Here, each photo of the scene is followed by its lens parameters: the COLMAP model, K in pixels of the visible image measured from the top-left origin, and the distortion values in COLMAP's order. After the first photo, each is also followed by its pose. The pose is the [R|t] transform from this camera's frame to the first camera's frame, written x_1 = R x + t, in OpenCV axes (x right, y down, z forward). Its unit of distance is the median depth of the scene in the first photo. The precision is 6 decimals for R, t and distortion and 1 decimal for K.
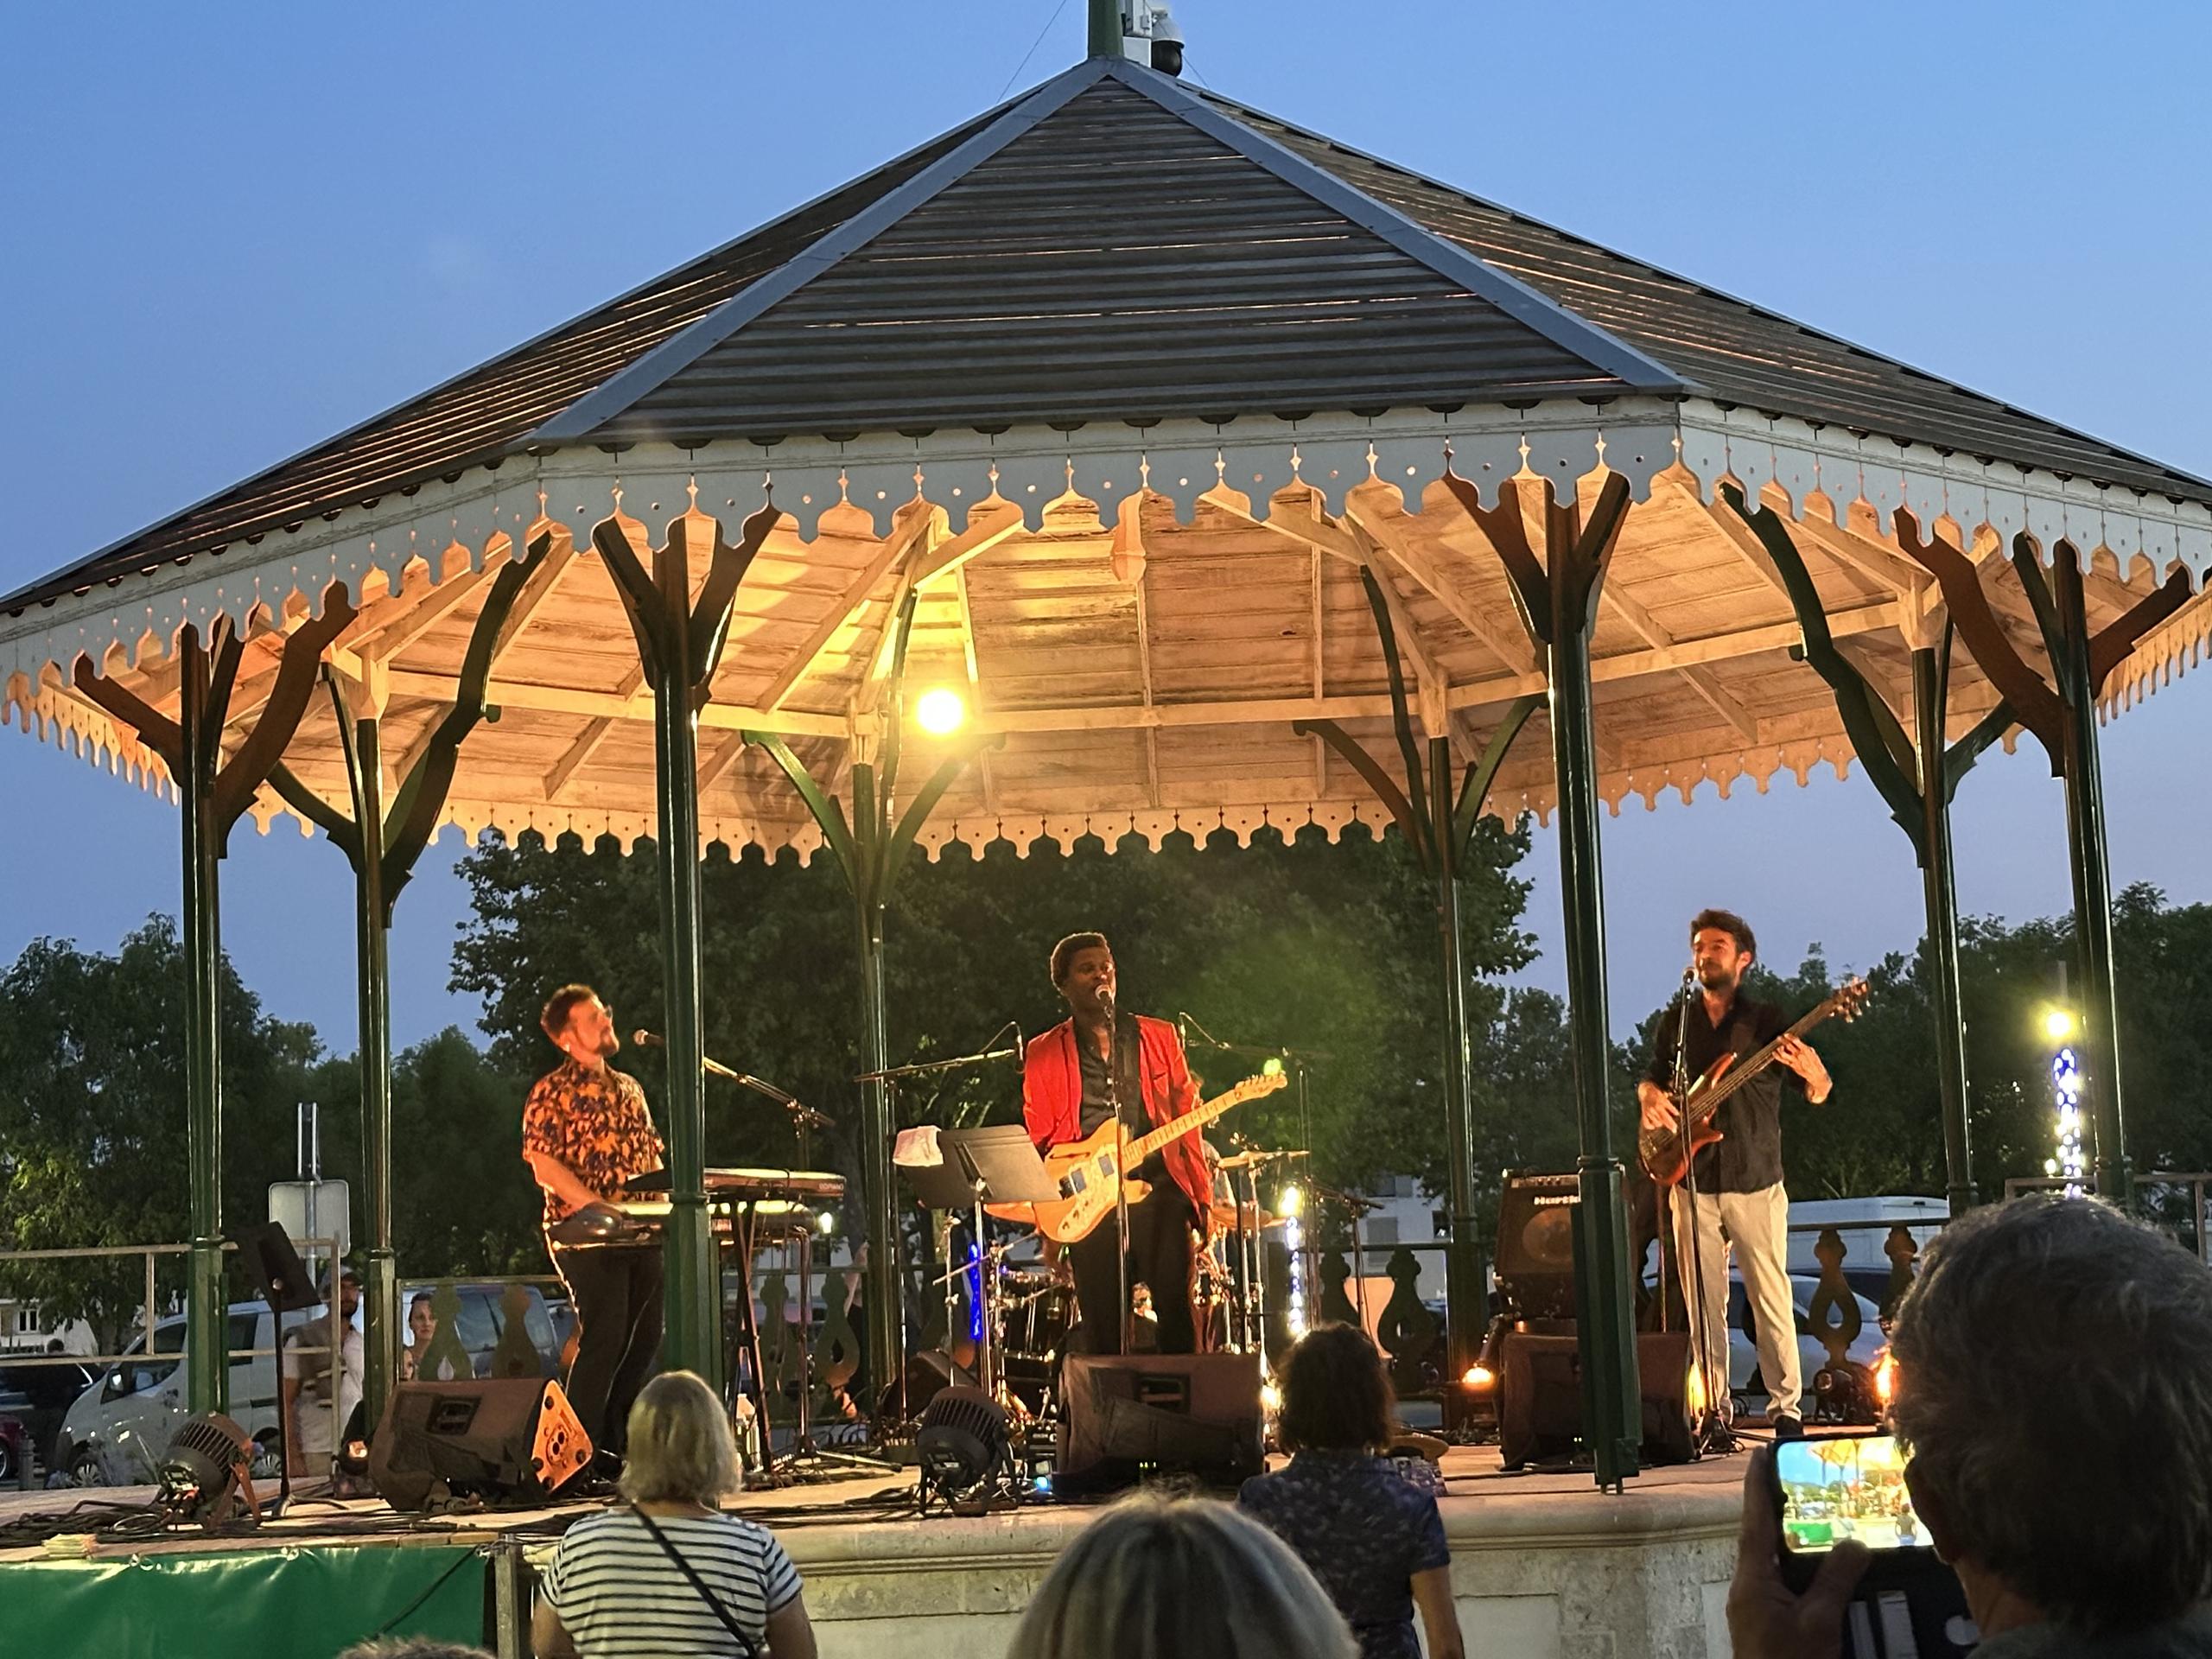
lens RADIAL K [[3975.8, 0, 1103.7], [0, 3975.8, 819.6], [0, 0, 1]] dist [0.140377, 0.000000]
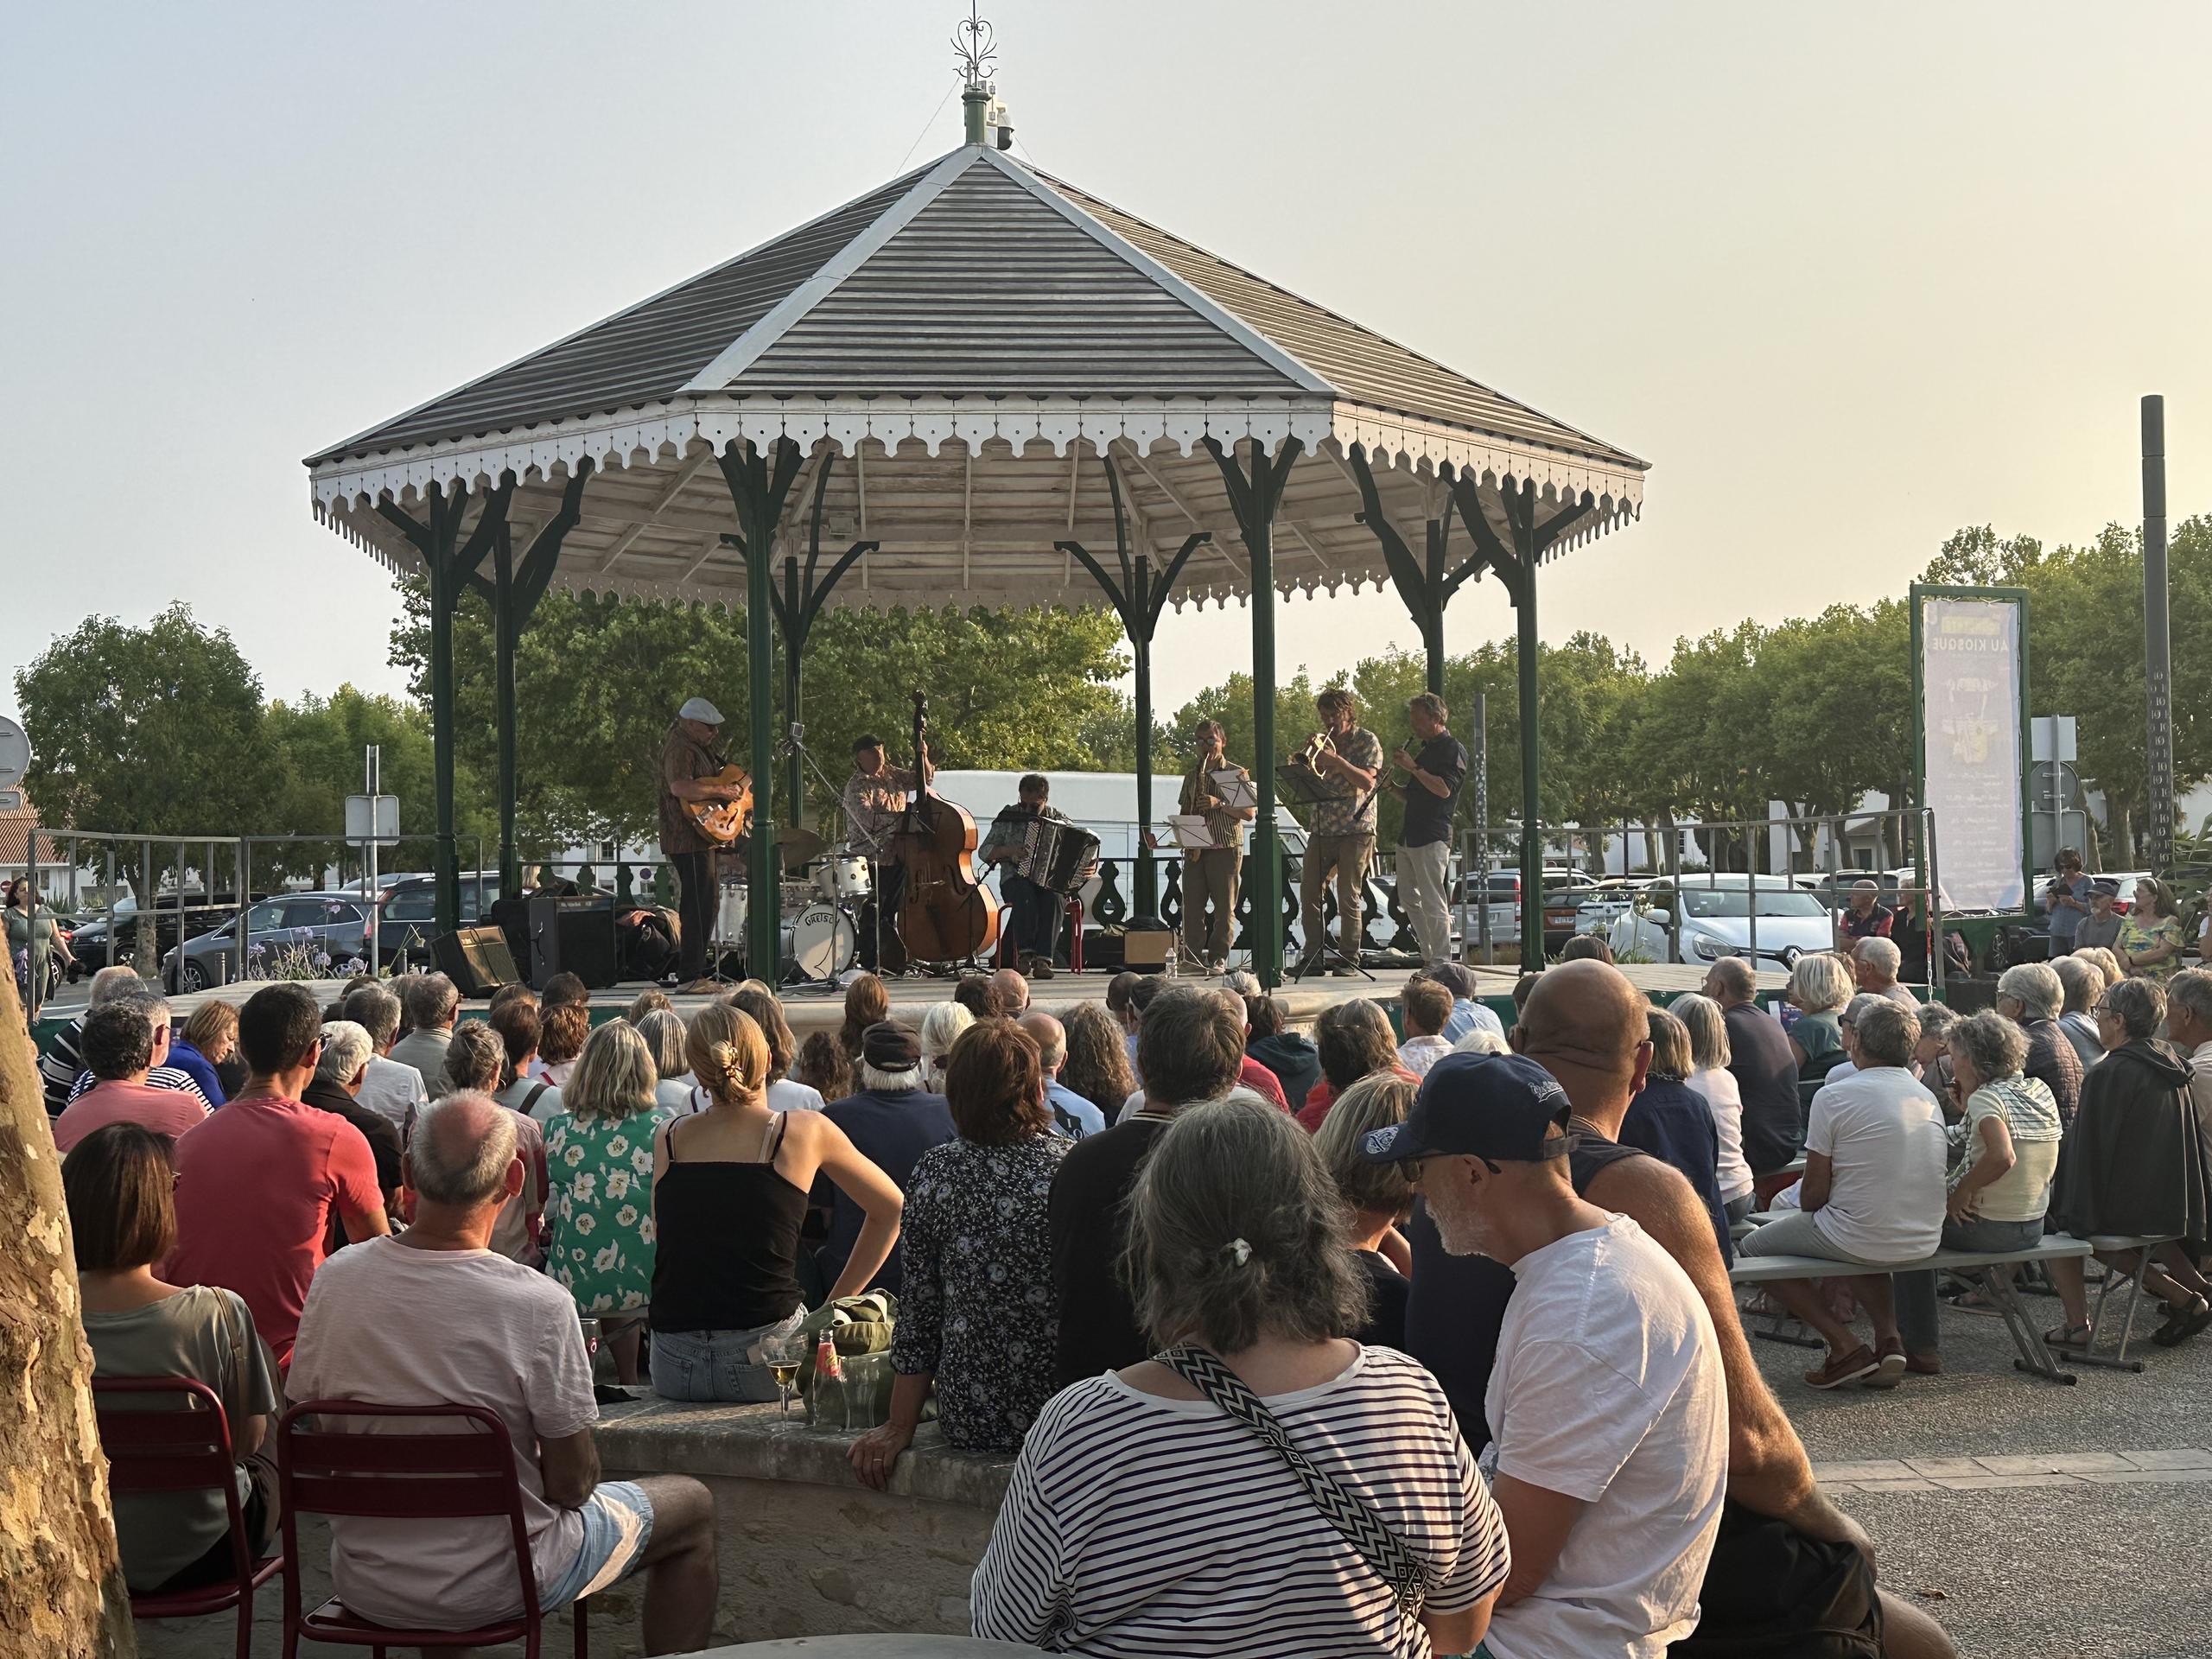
lens RADIAL K [[2767.5, 0, 1105.9], [0, 2767.5, 828.7], [0, 0, 1]] dist [0.091357, 0.000000]
pose [[0.993363, 0.031475, 0.110630, -0.057749], [-0.041975, 0.994696, 0.093904, -0.016077], [-0.107087, -0.097925, 0.989416, -0.159771]]
